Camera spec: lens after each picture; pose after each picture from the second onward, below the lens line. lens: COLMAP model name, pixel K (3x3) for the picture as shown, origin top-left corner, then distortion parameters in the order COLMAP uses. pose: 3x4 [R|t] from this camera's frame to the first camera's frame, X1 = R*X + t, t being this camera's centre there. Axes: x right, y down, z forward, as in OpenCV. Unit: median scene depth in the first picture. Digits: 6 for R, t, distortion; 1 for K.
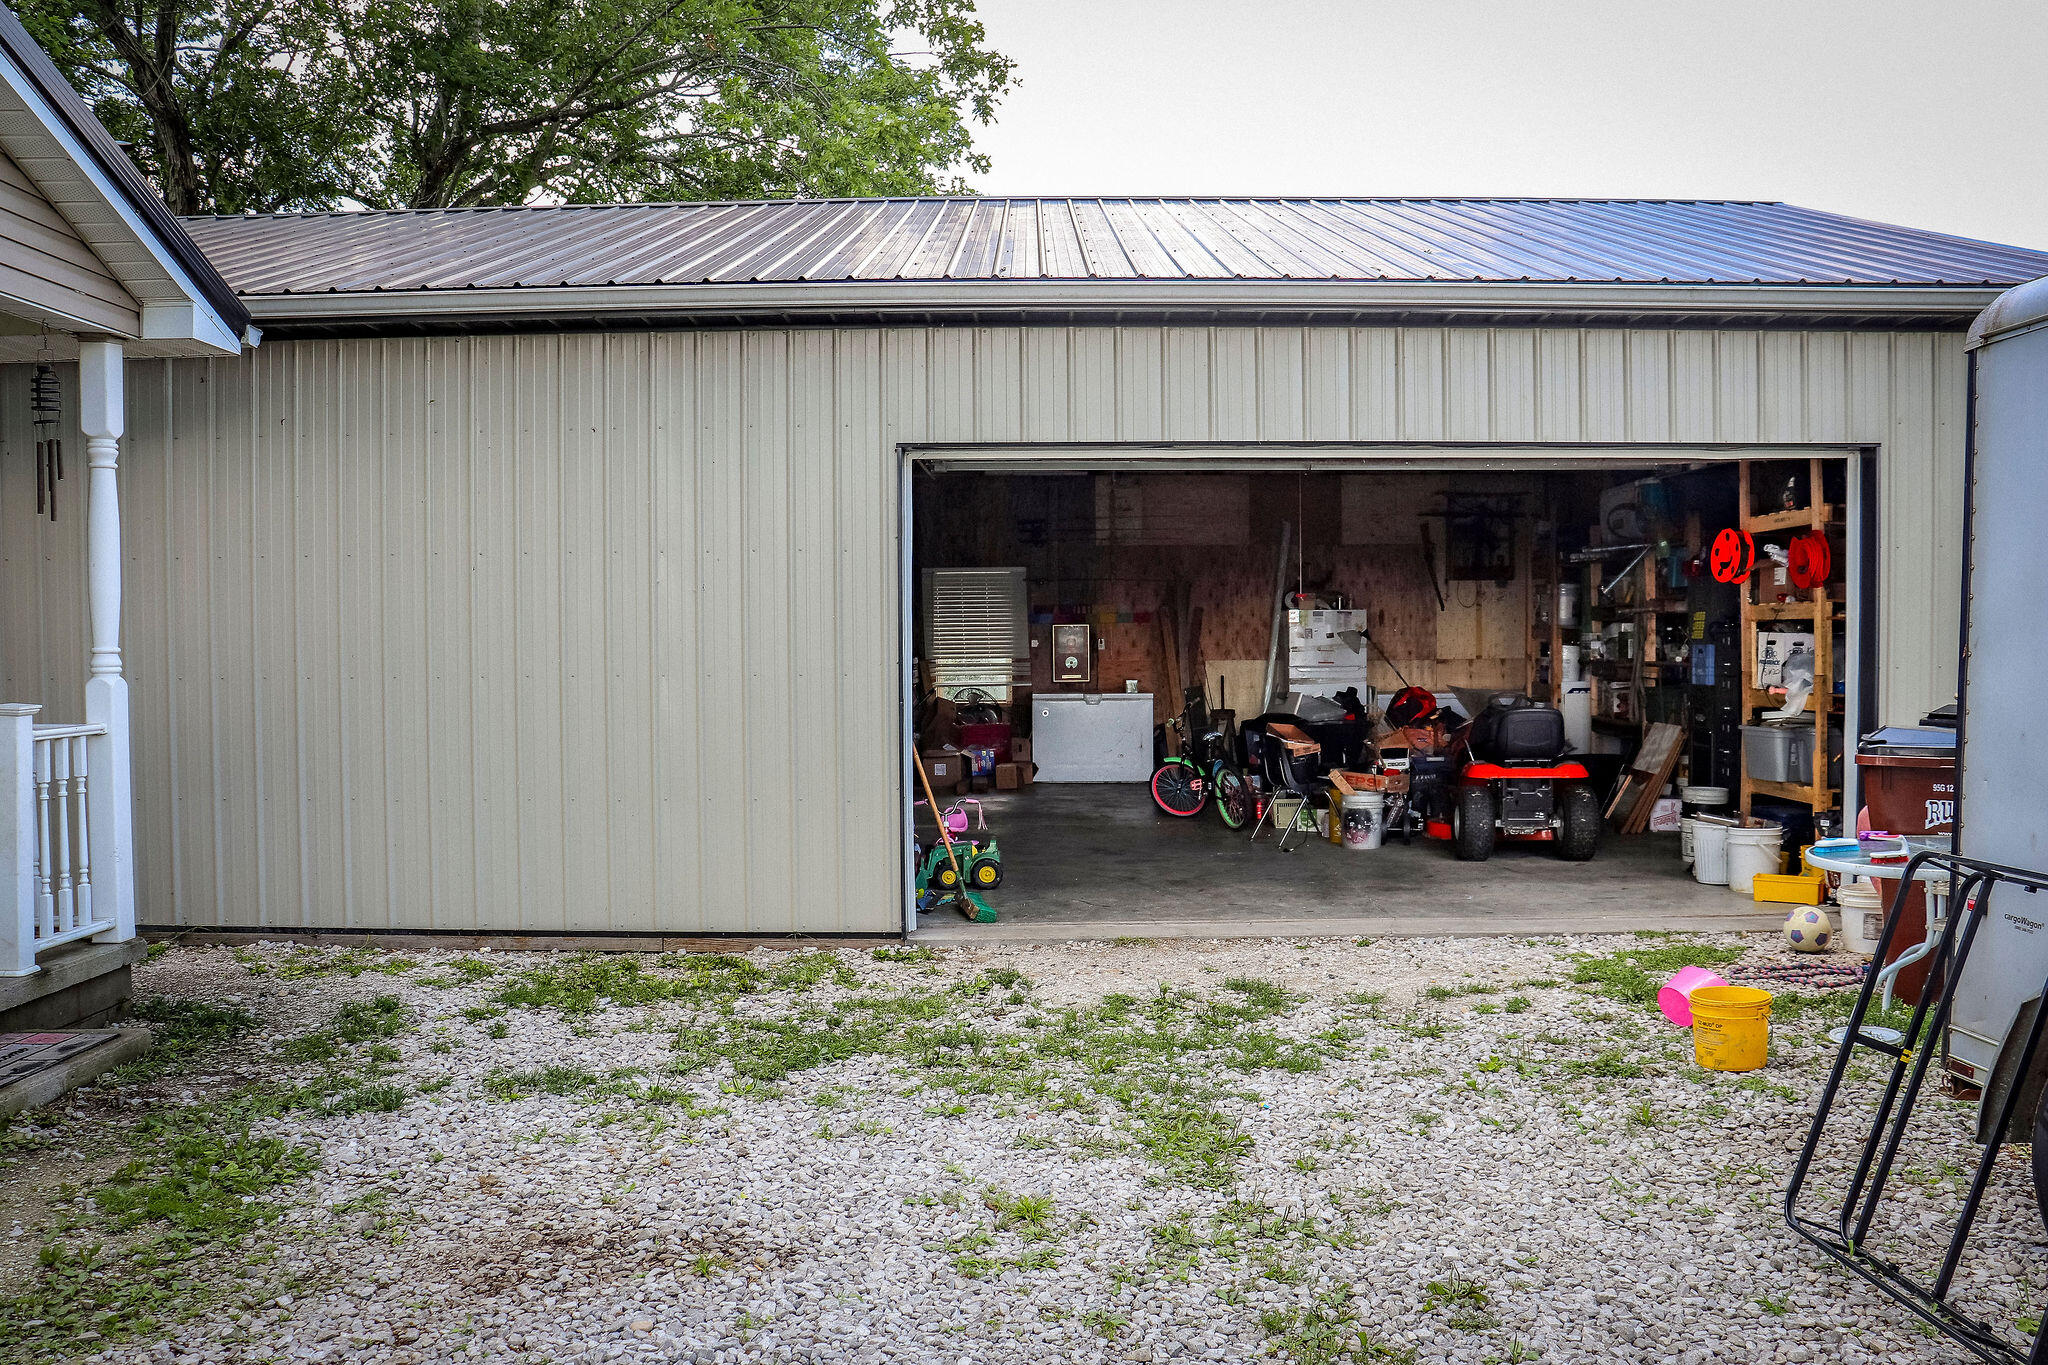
lens RADIAL K [[1703.3, 0, 1024.0], [0, 1703.3, 682.5], [0, 0, 1]] dist [-0.137608, 0.064473]
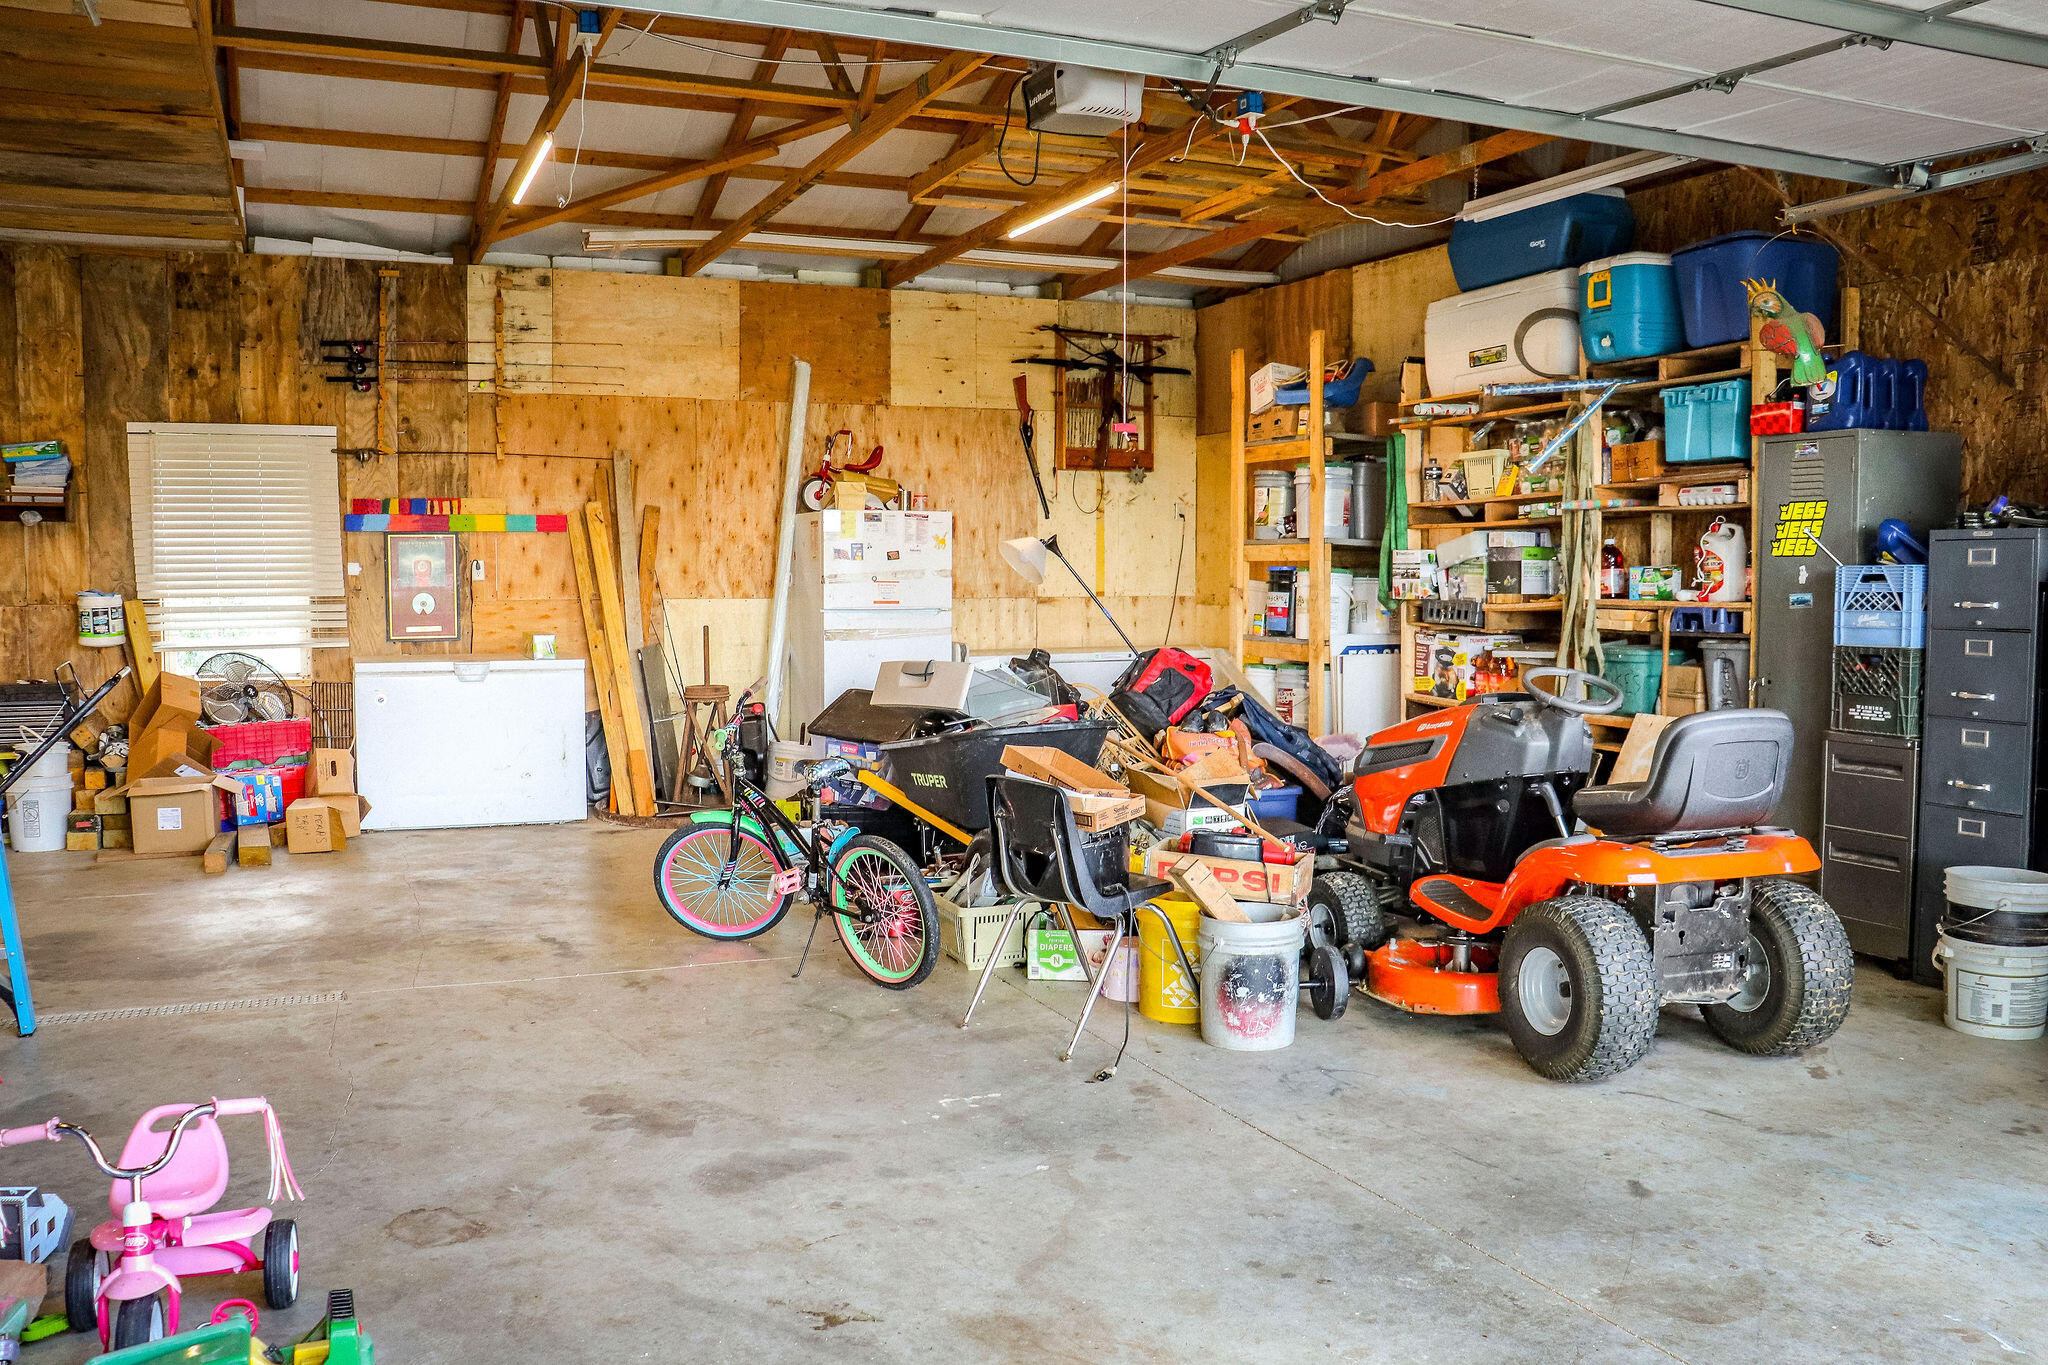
lens RADIAL K [[1703.3, 0, 1024.0], [0, 1703.3, 682.5], [0, 0, 1]] dist [-0.137608, 0.064473]
pose [[0.914534, -0.019107, 0.404058, -0.013906], [0.005095, 0.999349, 0.035727, -0.004633], [-0.404478, -0.030615, 0.914035, 0.429458]]
